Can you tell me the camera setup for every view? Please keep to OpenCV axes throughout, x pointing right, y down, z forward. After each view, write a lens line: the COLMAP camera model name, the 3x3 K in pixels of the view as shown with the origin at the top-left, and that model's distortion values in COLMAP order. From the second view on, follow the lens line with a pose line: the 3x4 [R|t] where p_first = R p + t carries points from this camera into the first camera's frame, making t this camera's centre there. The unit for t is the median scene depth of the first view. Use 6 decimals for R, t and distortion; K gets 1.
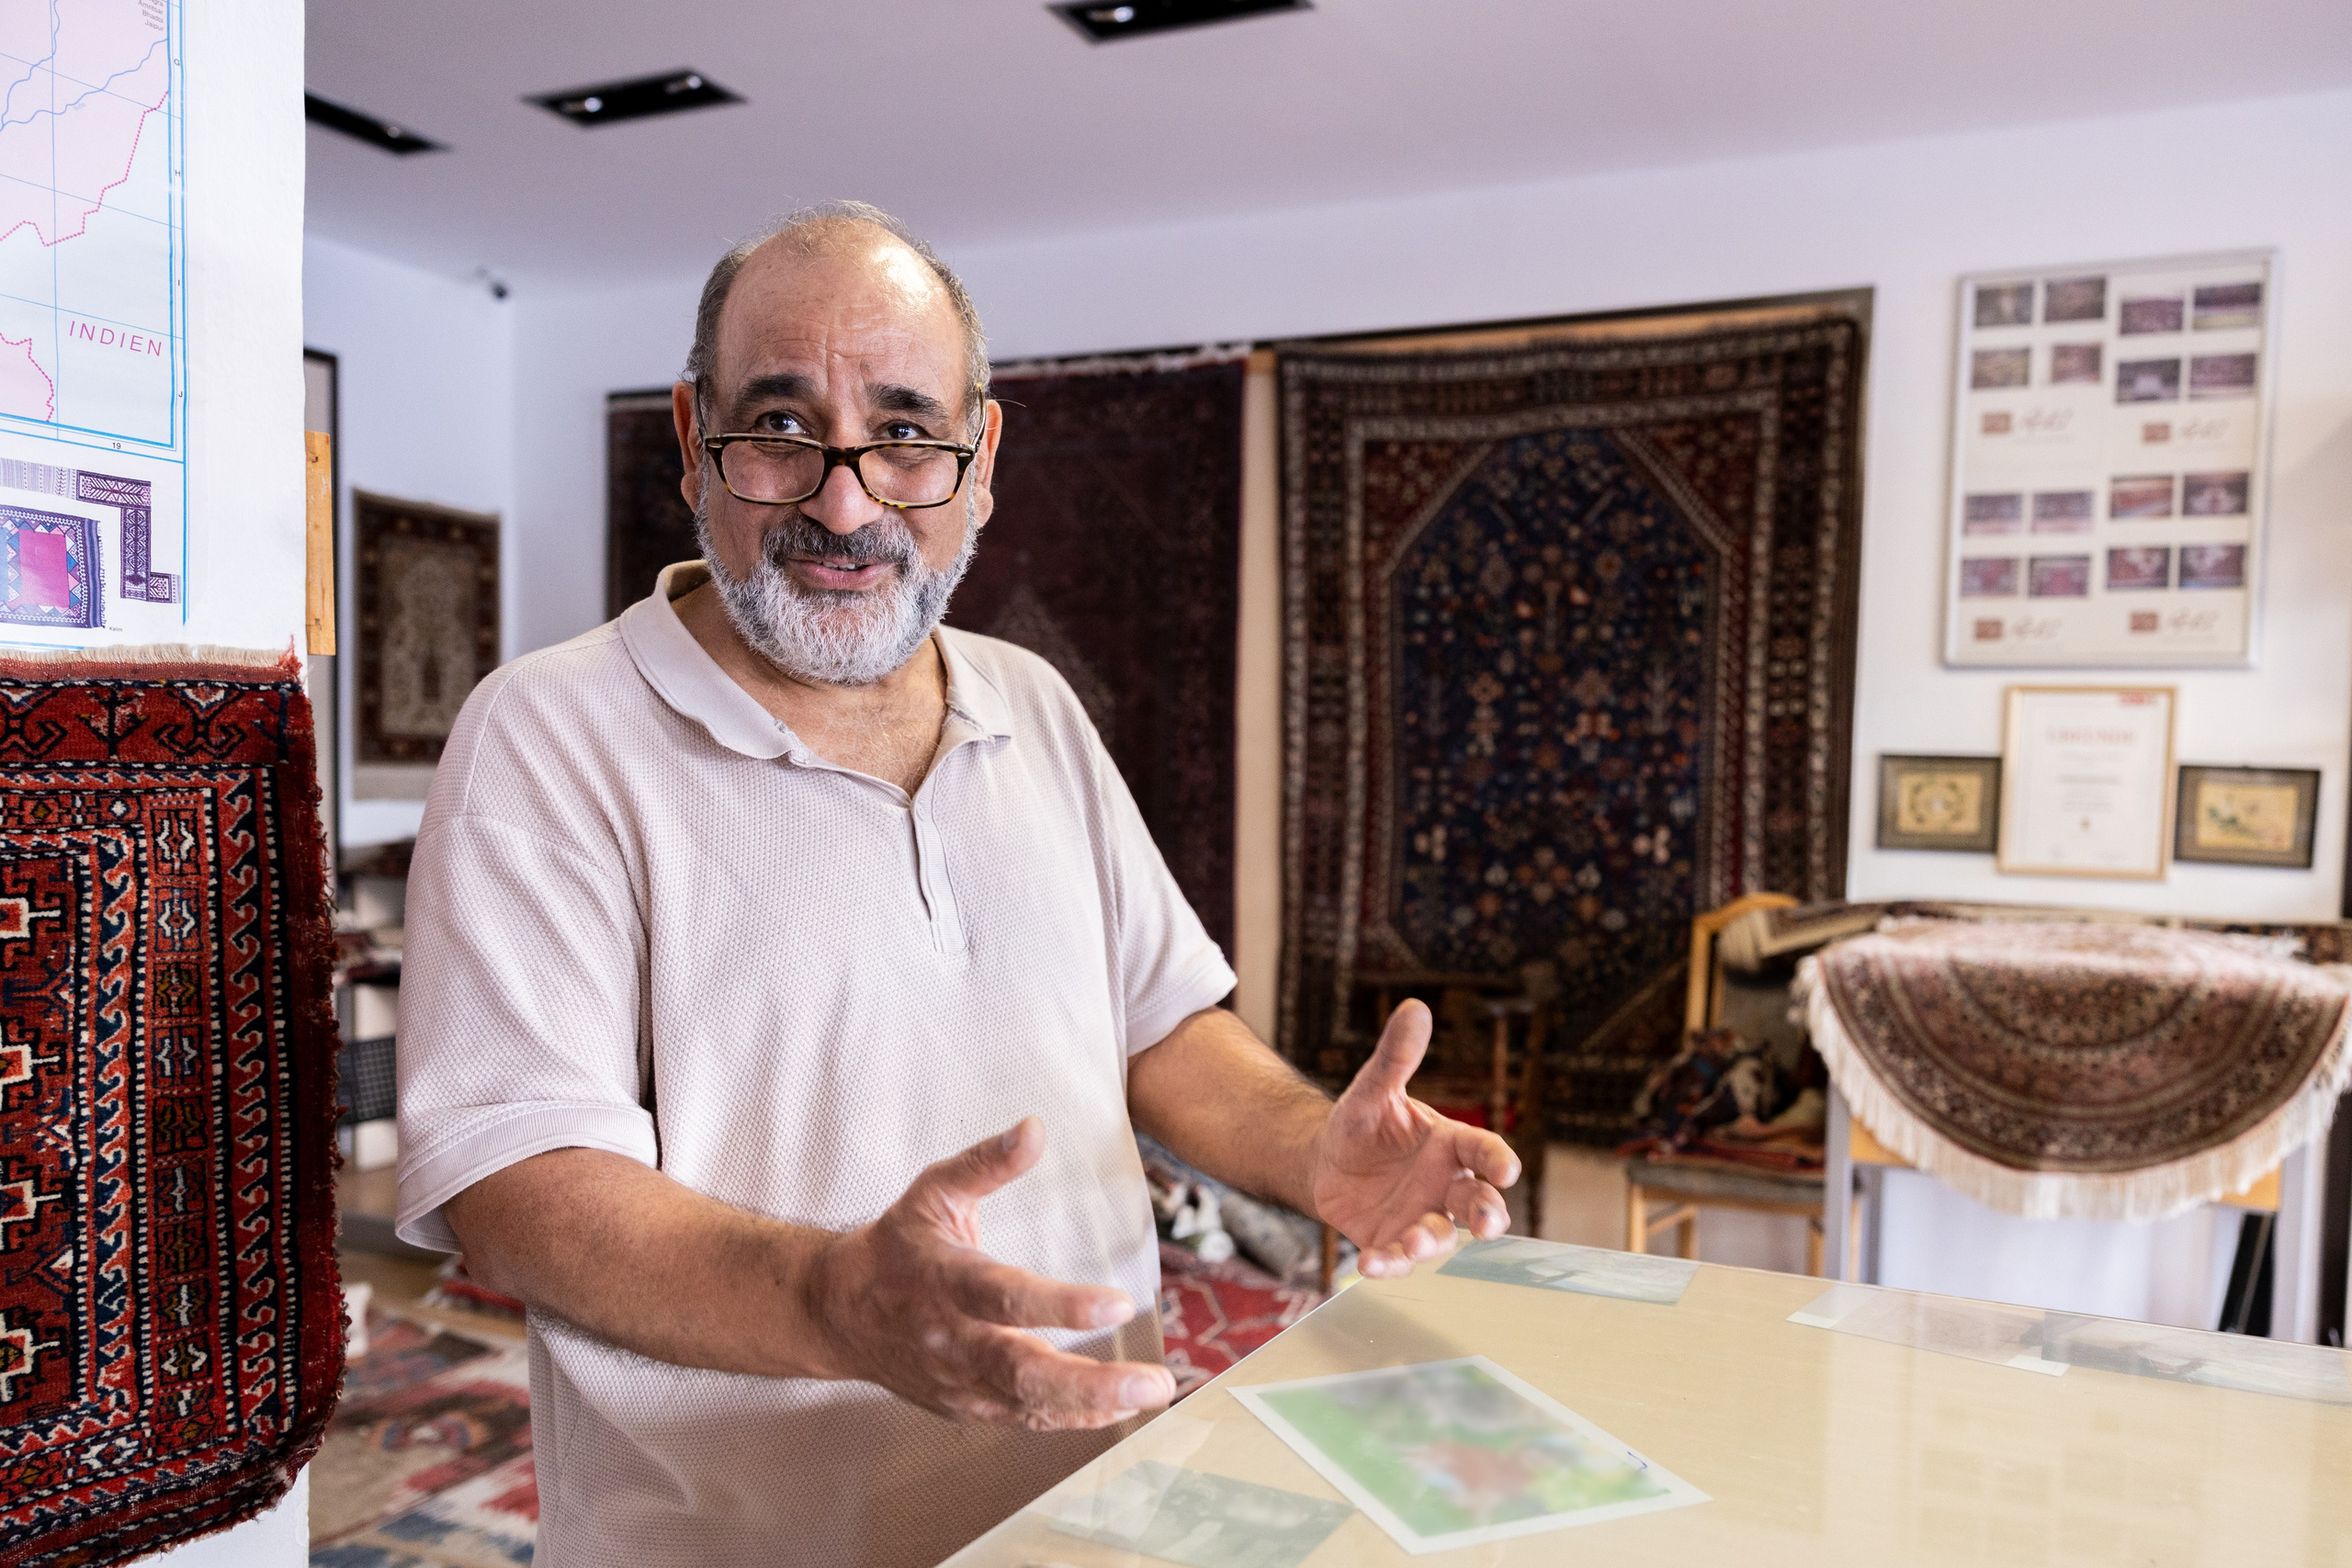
lens RADIAL K [[1729.5, 0, 1286.9], [0, 1729.5, 876.0], [0, 0, 1]] dist [0.002891, 0.002680]
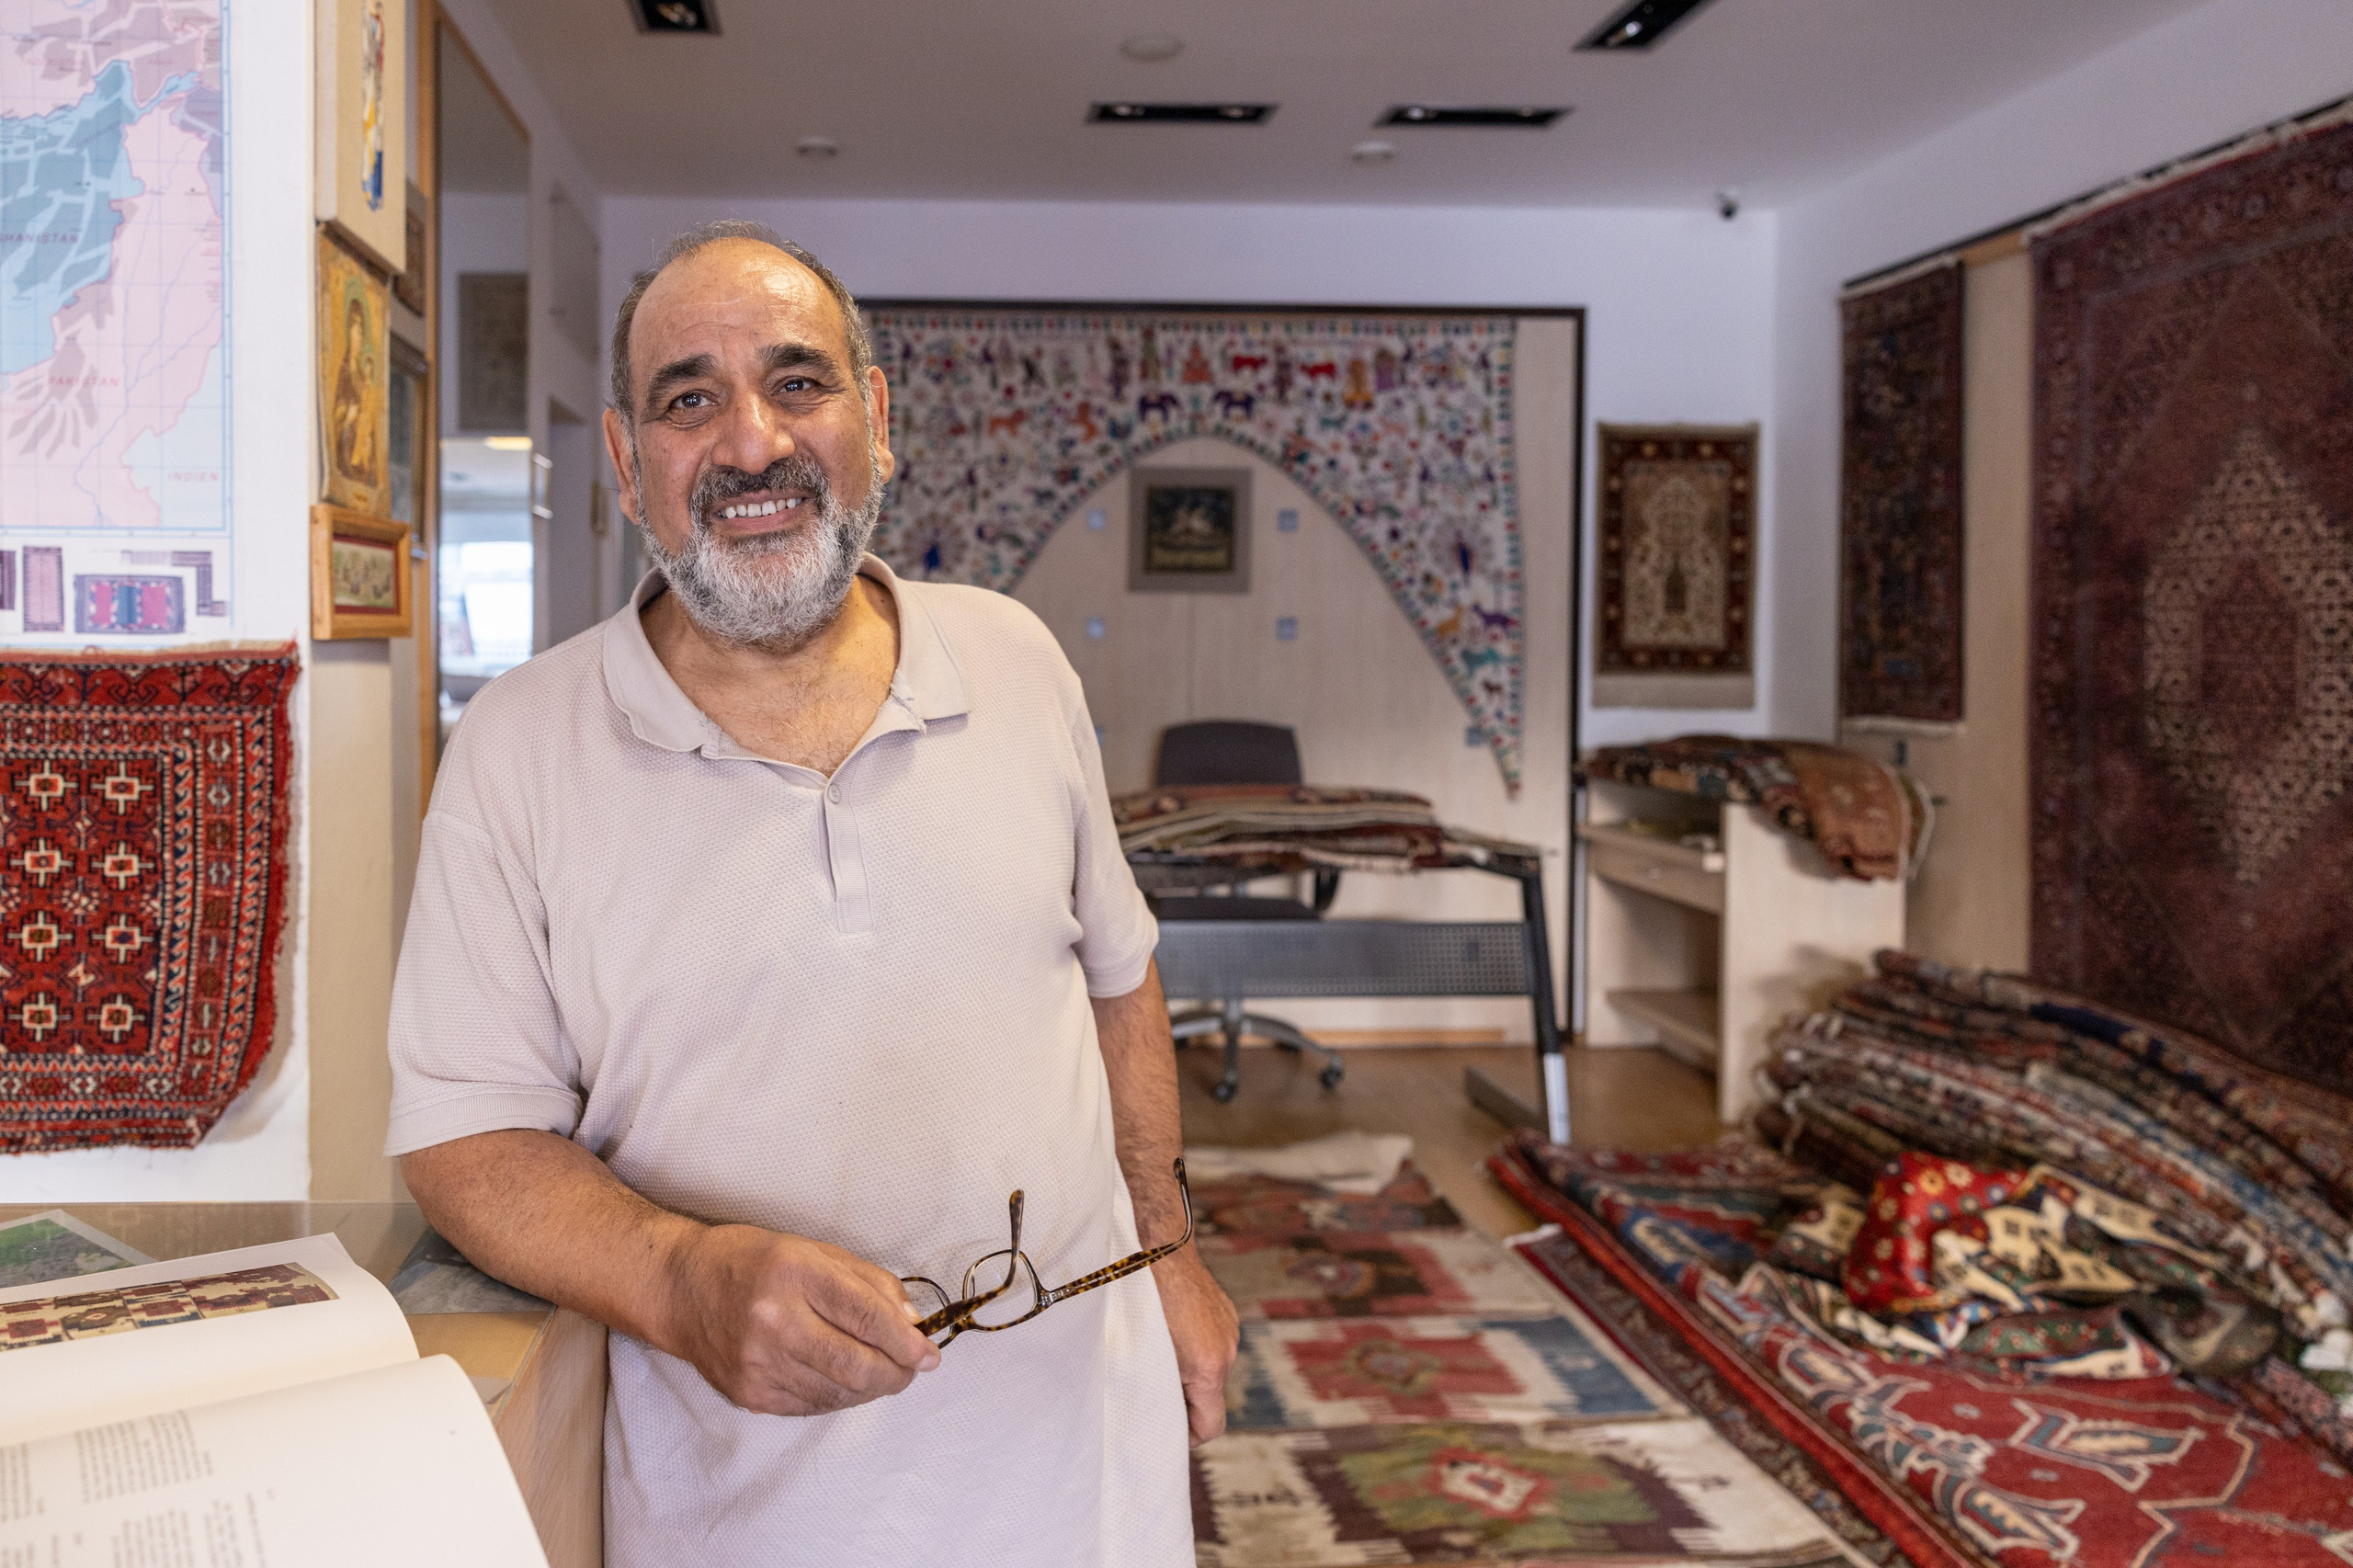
lens RADIAL K [[1692.9, 0, 1009.8], [0, 1692.9, 682.4], [0, 0, 1]] dist [0.005408, 0.003362]
pose [[0.440056, -0.001423, -0.897969, 1.266065], [-0.044613, 0.998729, -0.023445, -0.085342], [0.896862, 0.050378, 0.439433, 0.958913]]
